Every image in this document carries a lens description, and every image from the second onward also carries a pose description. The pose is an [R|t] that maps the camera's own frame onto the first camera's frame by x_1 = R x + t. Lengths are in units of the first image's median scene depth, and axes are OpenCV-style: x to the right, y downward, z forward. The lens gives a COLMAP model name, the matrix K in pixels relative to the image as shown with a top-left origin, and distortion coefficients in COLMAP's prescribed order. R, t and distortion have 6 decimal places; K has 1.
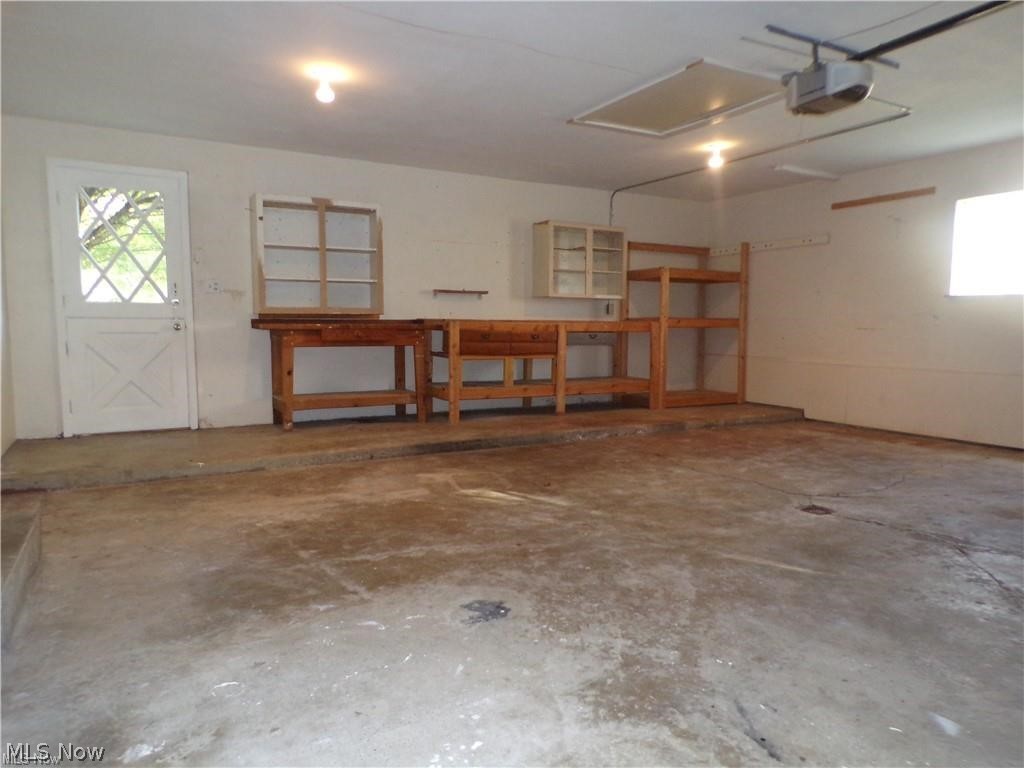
lens RADIAL K [[695.3, 0, 520.2], [0, 695.3, 391.2], [0, 0, 1]] dist [0.003386, -0.003183]
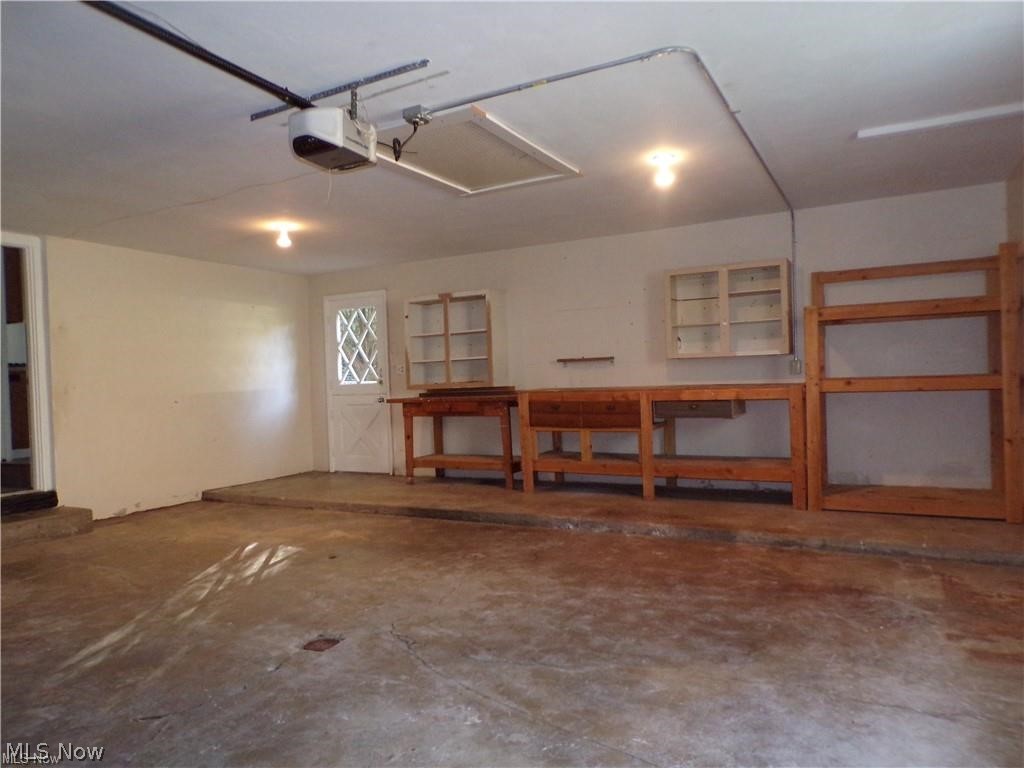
lens RADIAL K [[695.3, 0, 520.2], [0, 695.3, 391.2], [0, 0, 1]] dist [0.003386, -0.003183]
pose [[0.523652, -0.010170, -0.851871, 0.769410], [-0.045839, 0.998144, -0.040094, -0.062265], [0.850698, 0.060044, 0.522214, 0.468752]]
